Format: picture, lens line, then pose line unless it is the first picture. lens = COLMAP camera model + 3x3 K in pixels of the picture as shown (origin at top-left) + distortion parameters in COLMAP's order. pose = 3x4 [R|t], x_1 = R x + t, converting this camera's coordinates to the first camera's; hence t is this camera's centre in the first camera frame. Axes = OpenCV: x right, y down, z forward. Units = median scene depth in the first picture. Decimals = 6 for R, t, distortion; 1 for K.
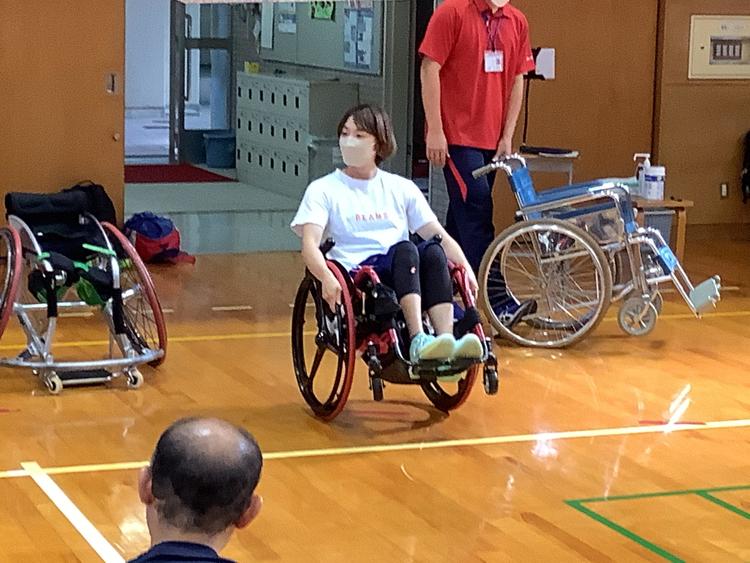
lens RADIAL K [[2035.1, 0, 375.0], [0, 2035.1, 281.5], [0, 0, 1]] dist [-0.069083, -0.353426]
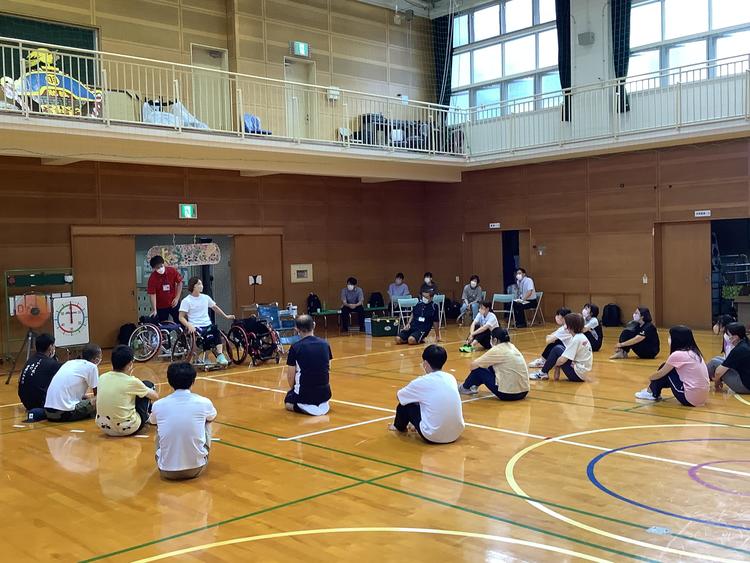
lens RADIAL K [[849.6, 0, 375.0], [0, 849.6, 281.5], [0, 0, 1]] dist [0.097495, 0.005556]
pose [[0.929031, -0.053141, 0.366165, -0.269997], [0.092602, 0.991532, -0.091050, 0.048637], [-0.358225, 0.118496, 0.926085, -0.441148]]
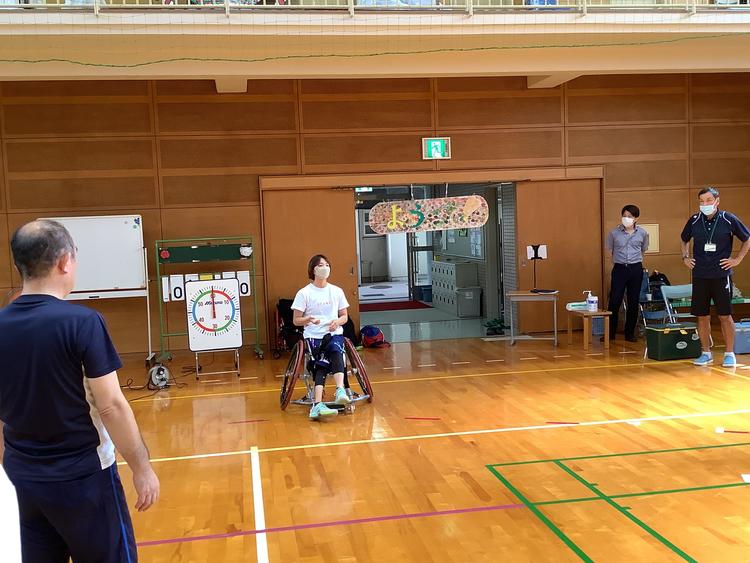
lens RADIAL K [[849.6, 0, 375.0], [0, 849.6, 281.5], [0, 0, 1]] dist [0.097495, 0.005556]
pose [[0.978182, -0.045773, -0.202642, 0.092273], [0.030599, 0.996531, -0.077394, -0.008643], [0.205482, 0.069504, 0.976190, 0.057187]]
